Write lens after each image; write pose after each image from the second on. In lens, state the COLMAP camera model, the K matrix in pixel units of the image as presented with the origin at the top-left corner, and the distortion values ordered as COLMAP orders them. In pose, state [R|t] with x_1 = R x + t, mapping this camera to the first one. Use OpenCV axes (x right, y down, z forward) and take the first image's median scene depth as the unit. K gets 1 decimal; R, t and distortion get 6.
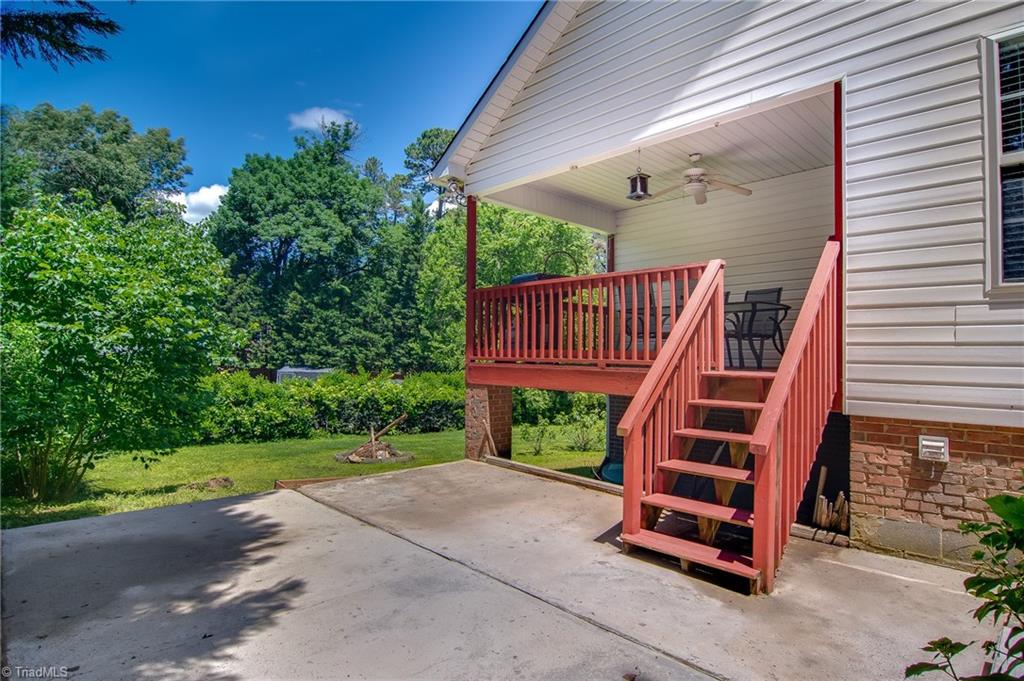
lens RADIAL K [[558.3, 0, 509.8], [0, 558.3, 340.8], [0, 0, 1]] dist [-0.007378, -0.000452]
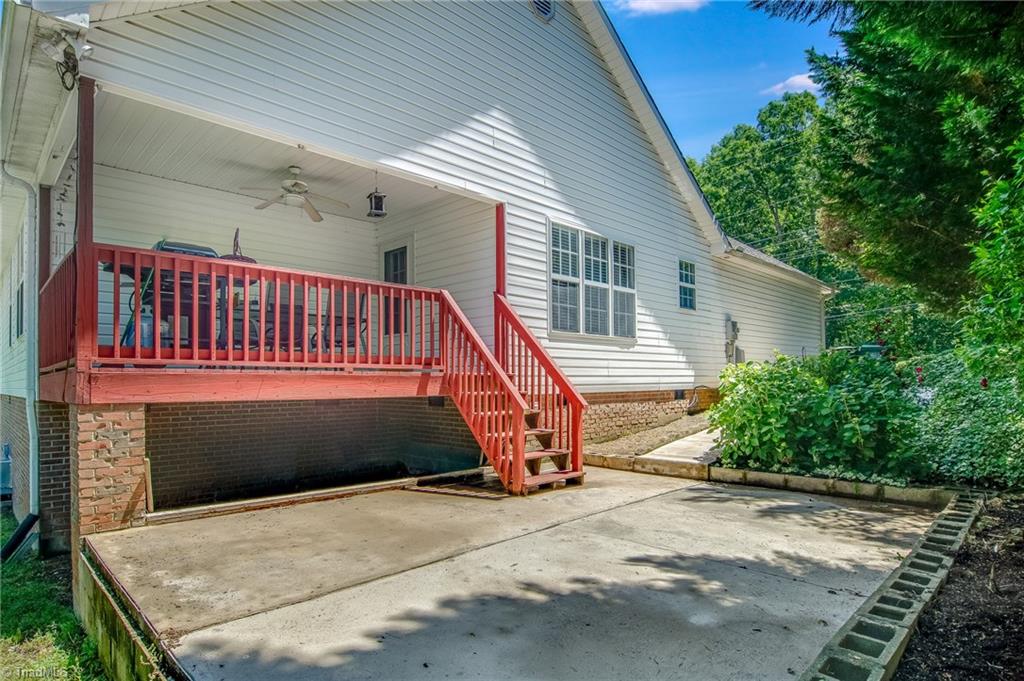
lens RADIAL K [[558.3, 0, 521.6], [0, 558.3, 374.6], [0, 0, 1]] dist [-0.007378, -0.000452]
pose [[-0.034711, -0.000850, 0.999397, -0.680000], [-0.017366, 0.999849, 0.000248, 0.037786], [-0.999247, -0.017347, -0.034720, 0.589037]]
